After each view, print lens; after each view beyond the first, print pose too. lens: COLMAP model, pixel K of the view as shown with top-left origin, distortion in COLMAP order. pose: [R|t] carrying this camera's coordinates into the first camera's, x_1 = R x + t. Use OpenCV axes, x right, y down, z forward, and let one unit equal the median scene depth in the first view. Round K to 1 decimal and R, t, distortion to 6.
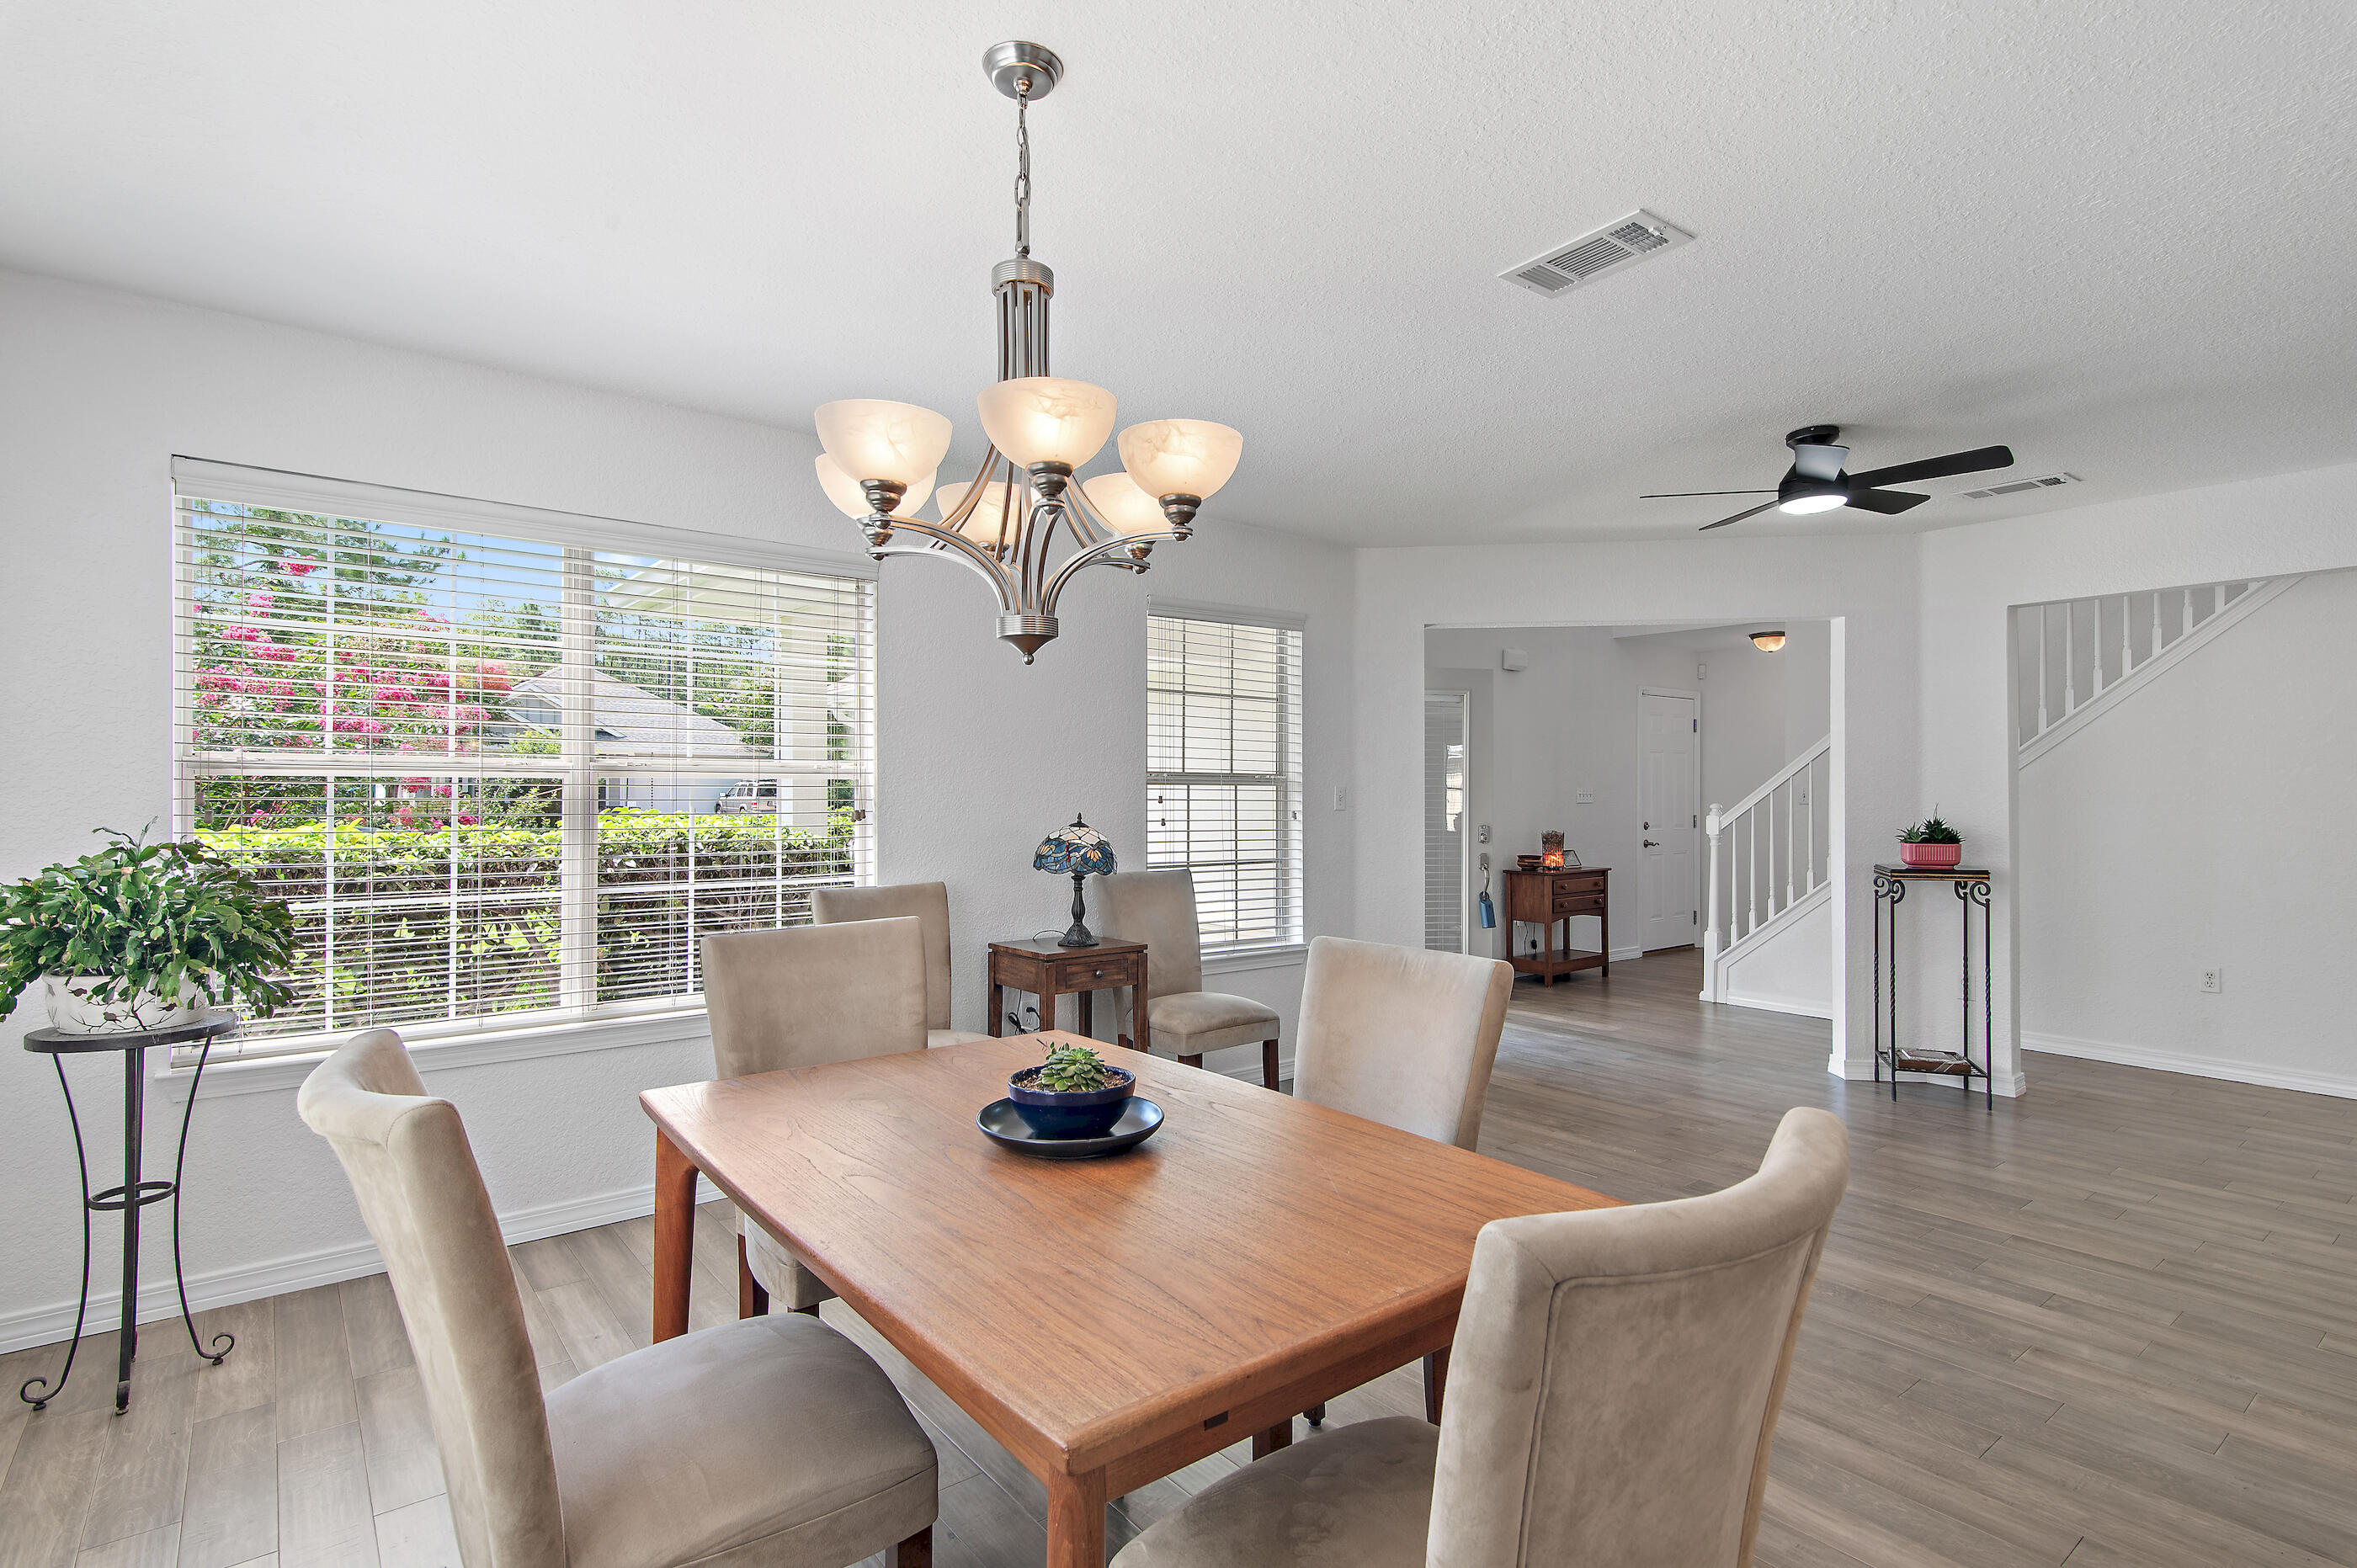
lens RADIAL K [[1140.5, 0, 1183.3], [0, 1140.5, 785.1], [0, 0, 1]] dist [0.022101, 0.000292]
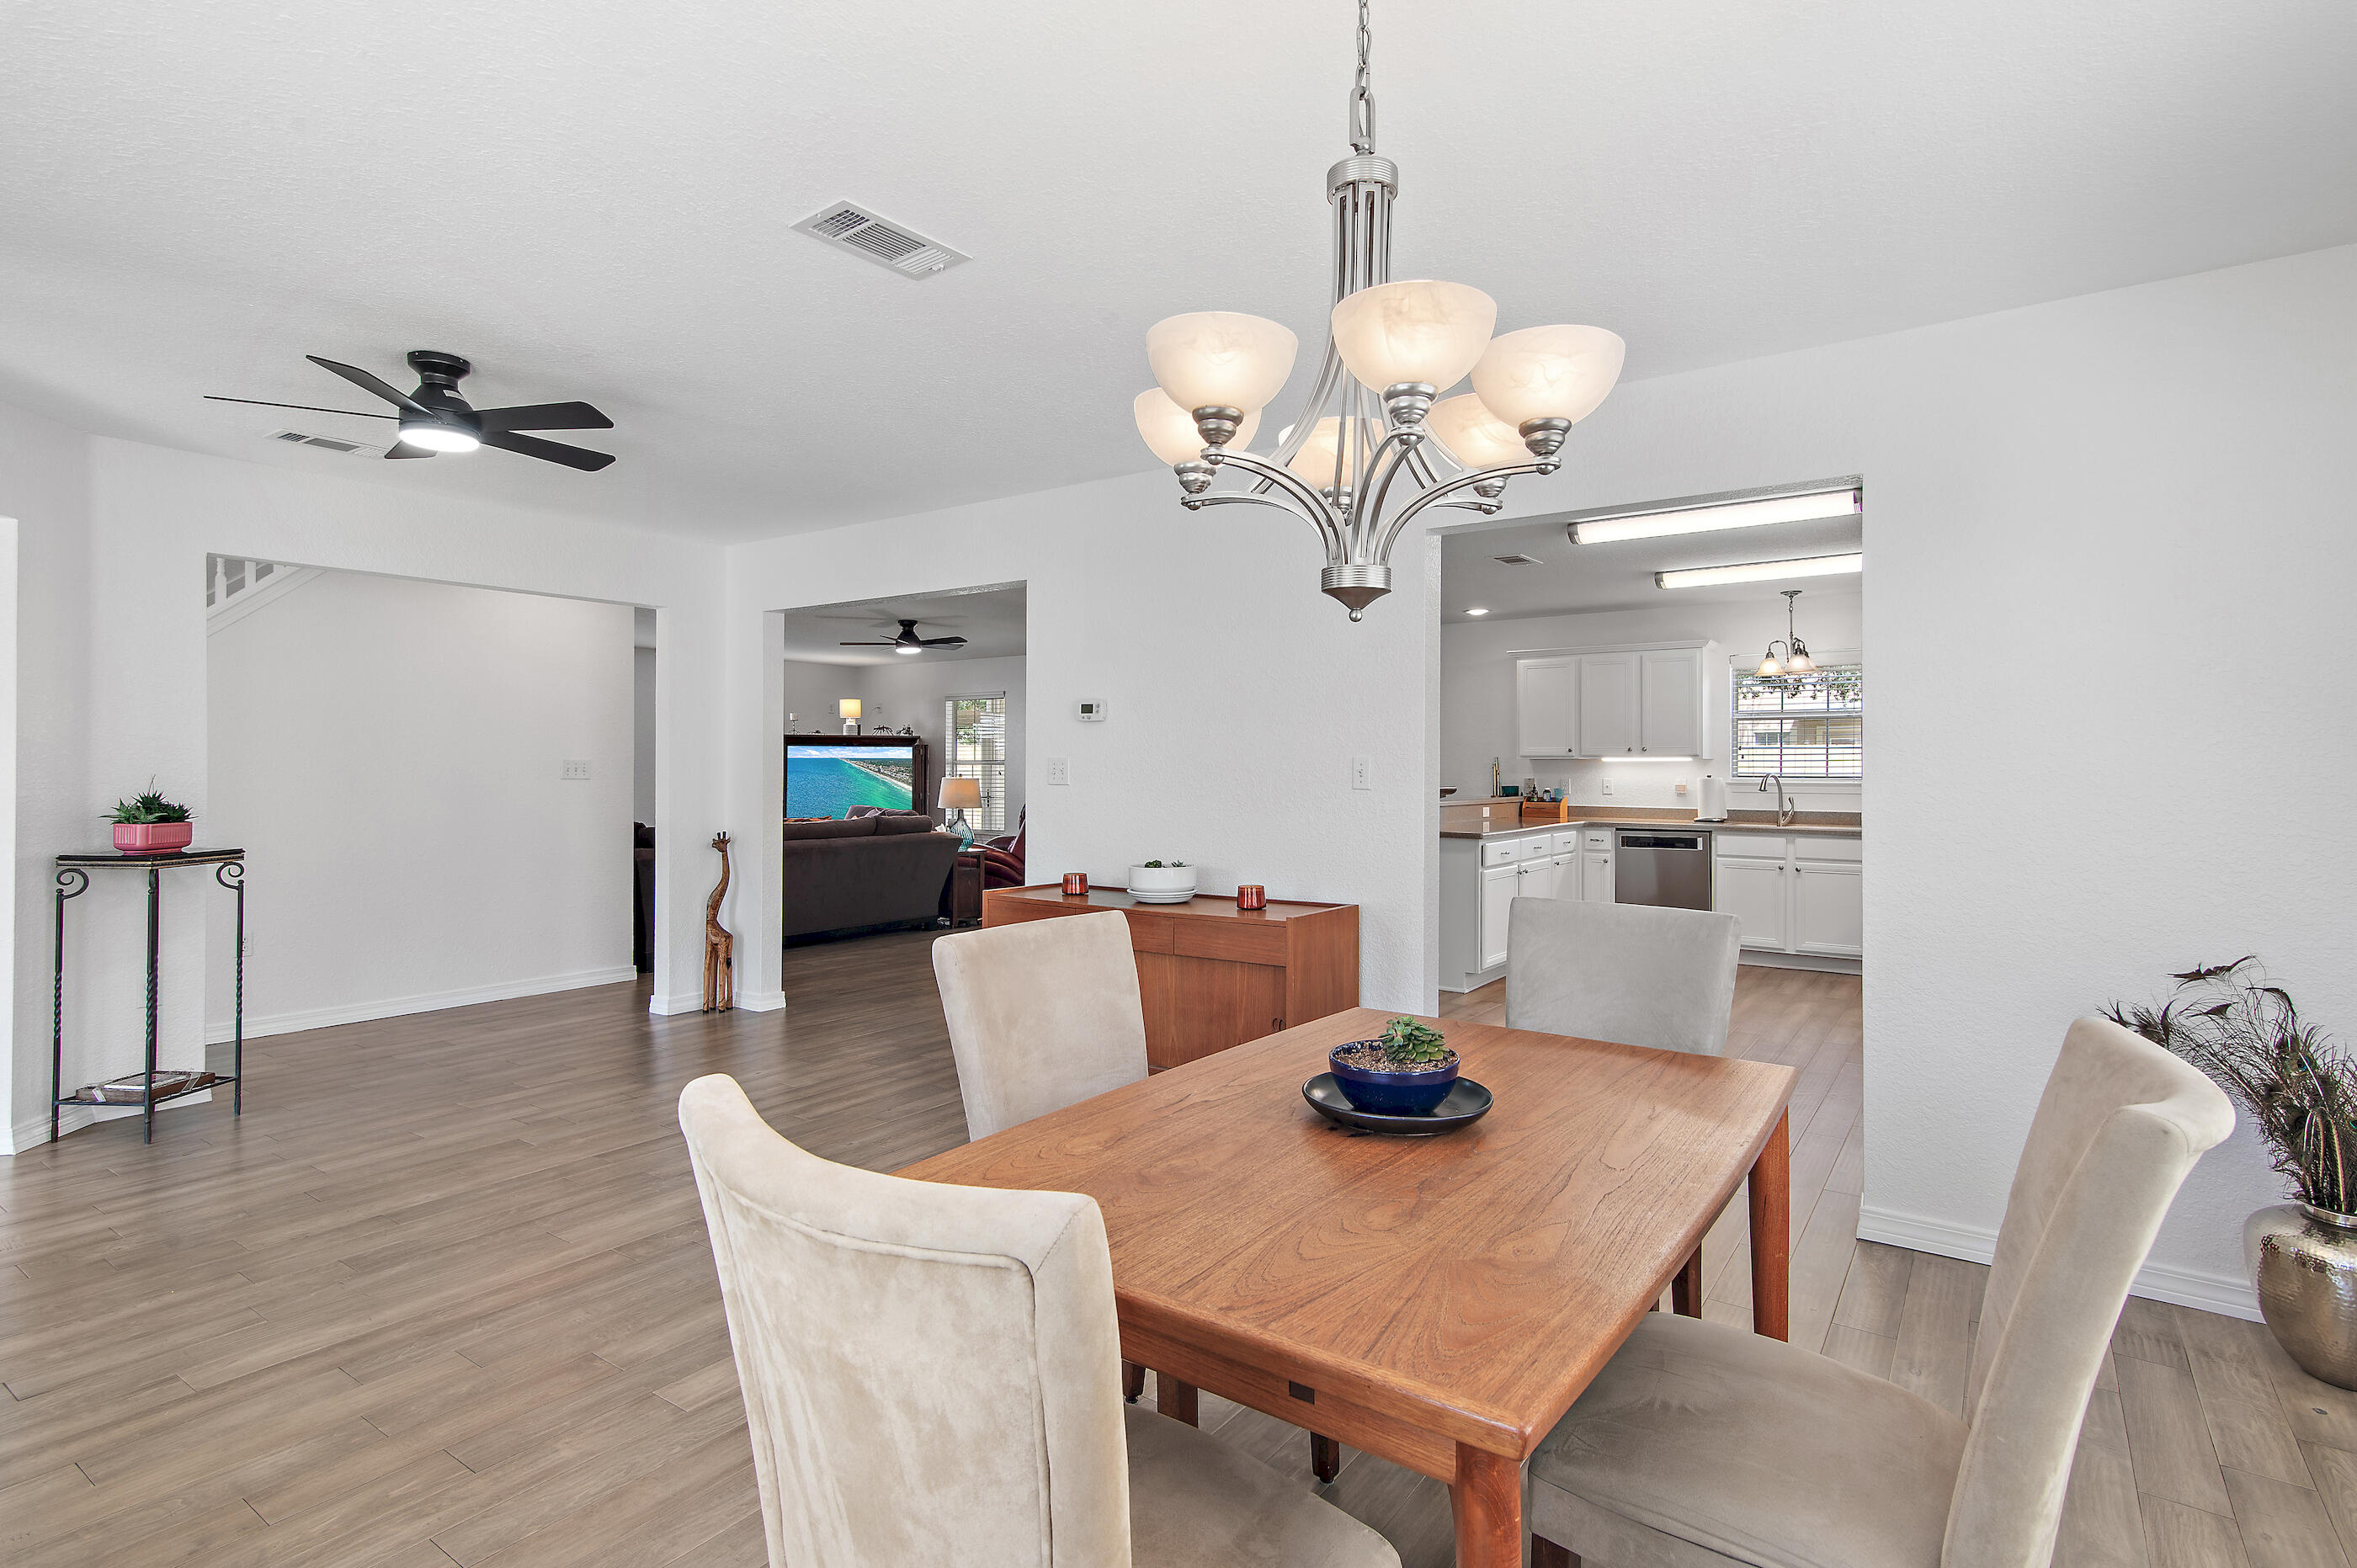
lens RADIAL K [[1166.4, 0, 1182.0], [0, 1166.4, 762.0], [0, 0, 1]] dist [0.012545, 0.000161]
pose [[-0.273611, 0.002532, 0.961837, -0.524299], [-0.010849, 0.999925, -0.005718, 0.005488], [-0.961779, -0.011999, -0.273563, 0.747834]]
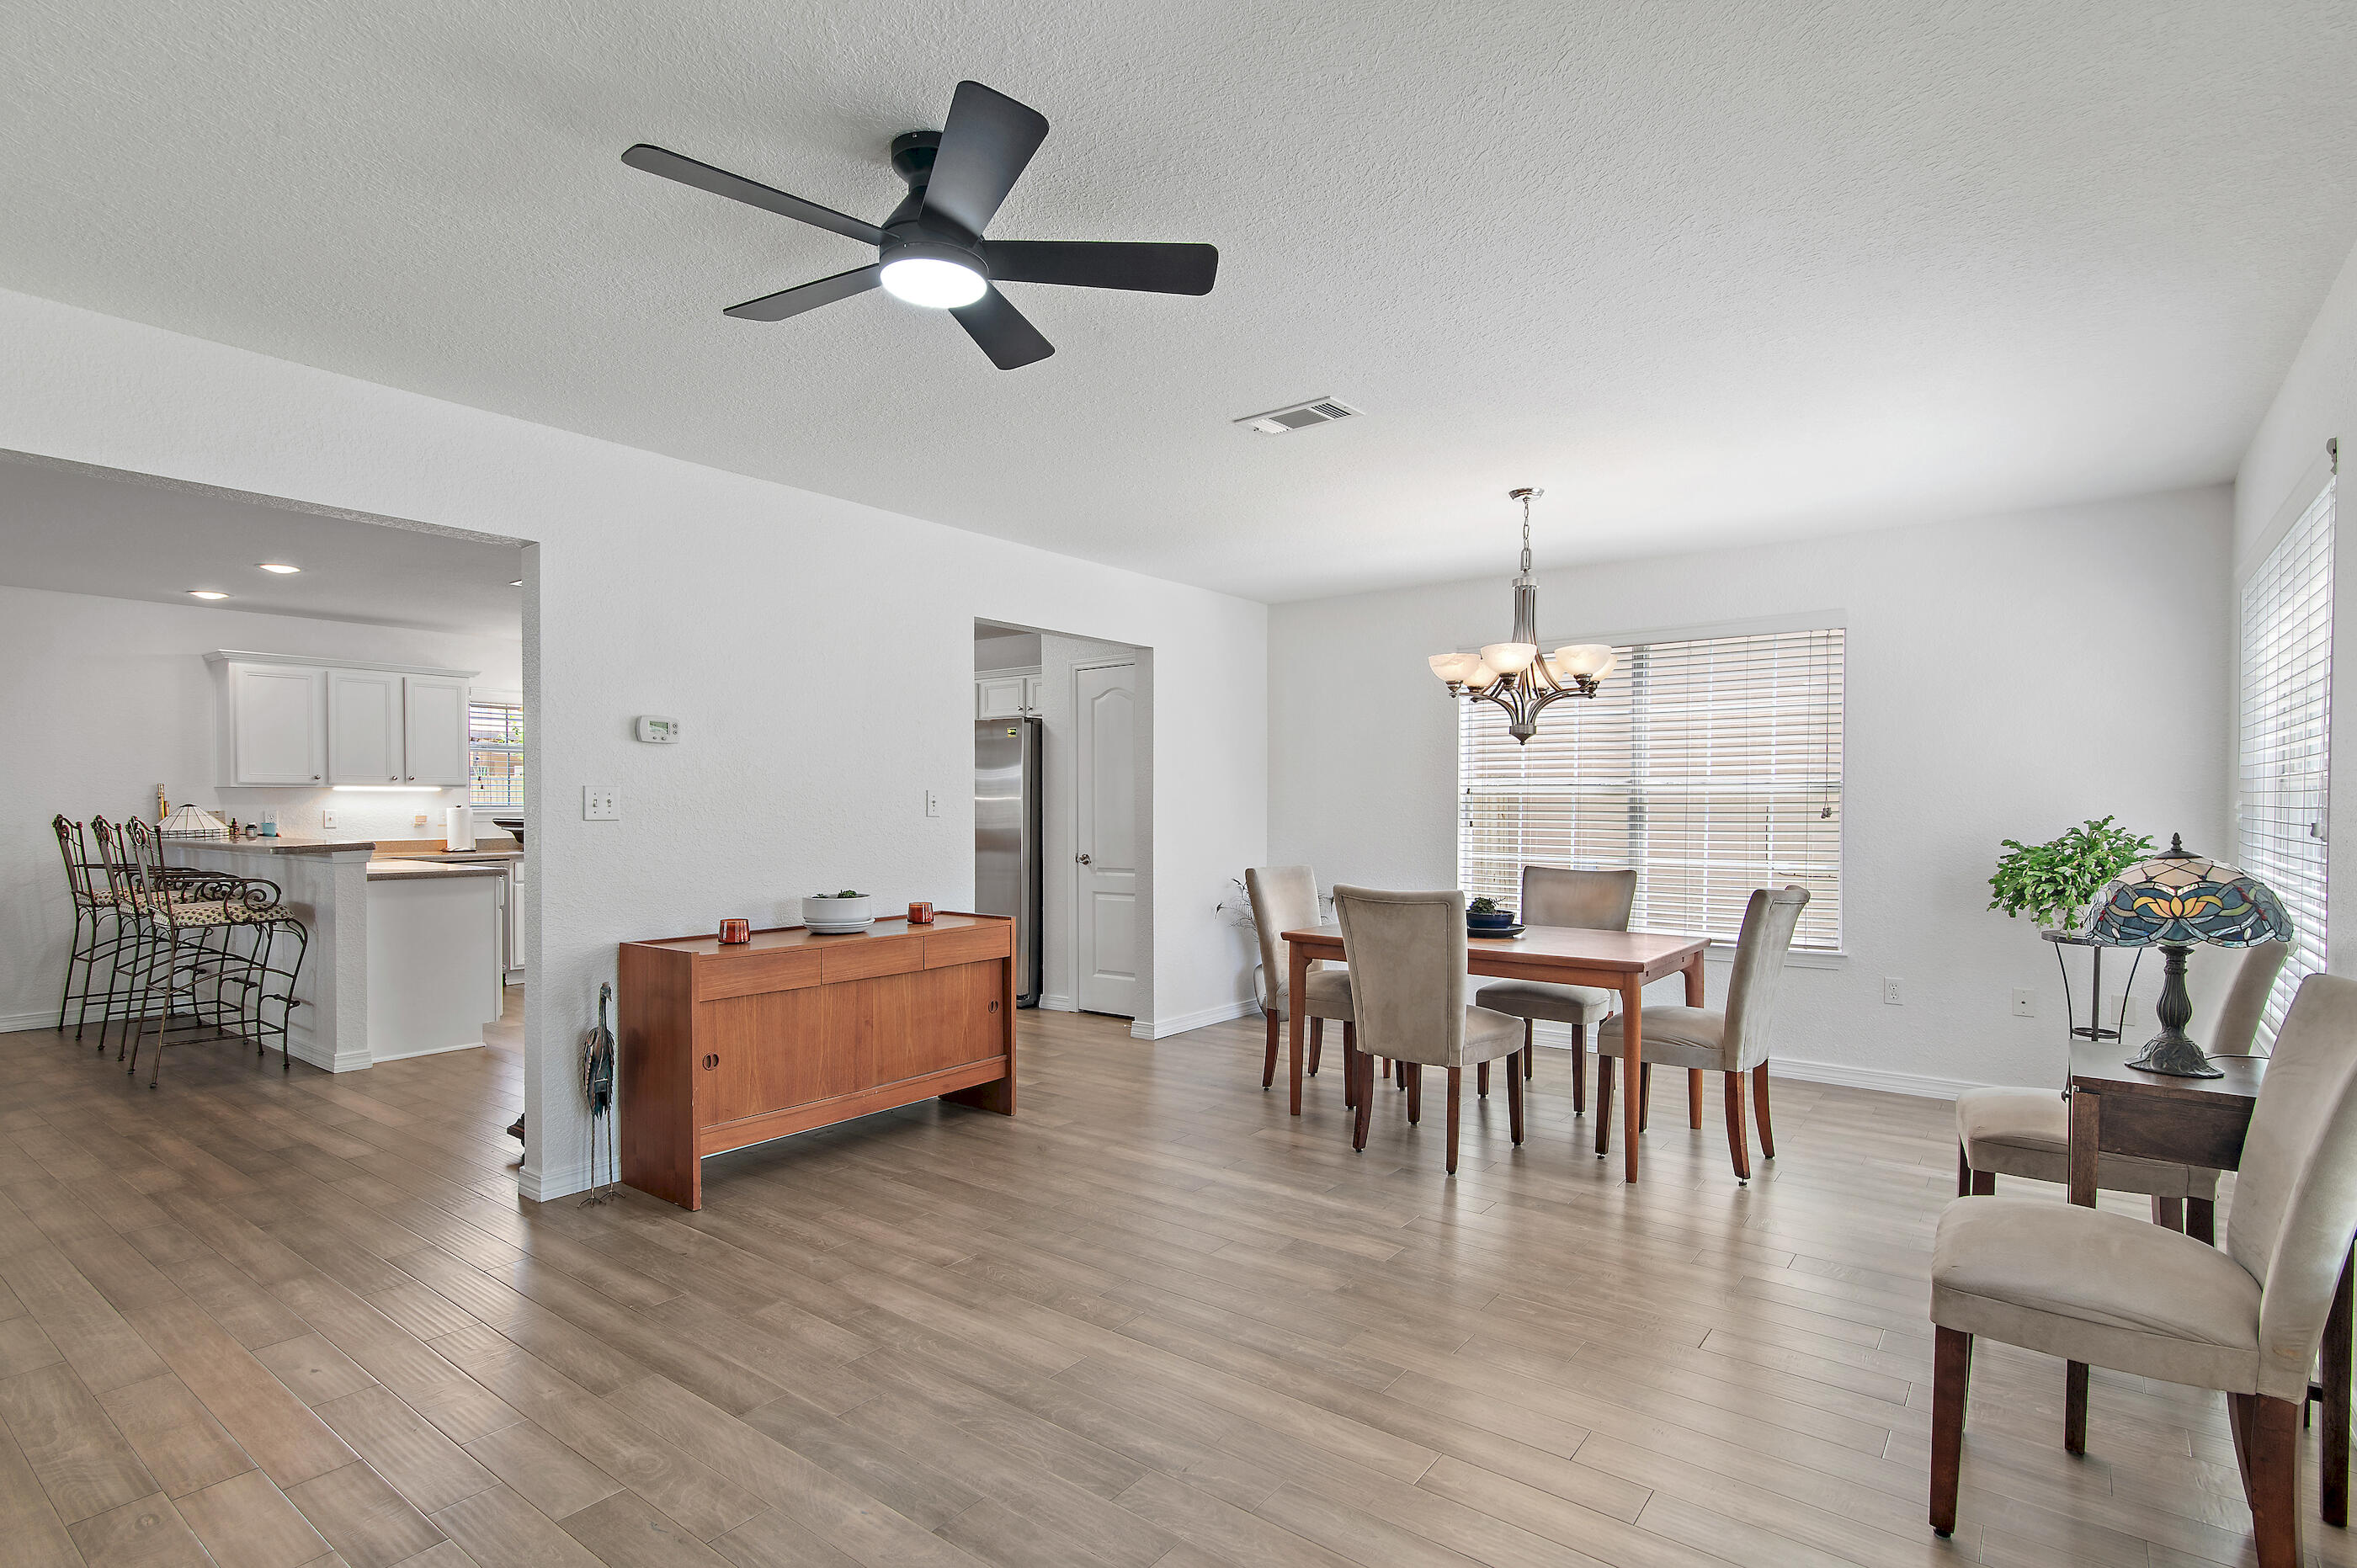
lens RADIAL K [[1154.8, 0, 1183.5], [0, 1154.8, 822.7], [0, 0, 1]] dist [0.011928, 0.000438]
pose [[-0.969958, 0.000738, -0.243271, 0.611166], [-0.001764, 0.999948, 0.010067, 0.016120], [0.243266, 0.010194, -0.969906, 1.712004]]
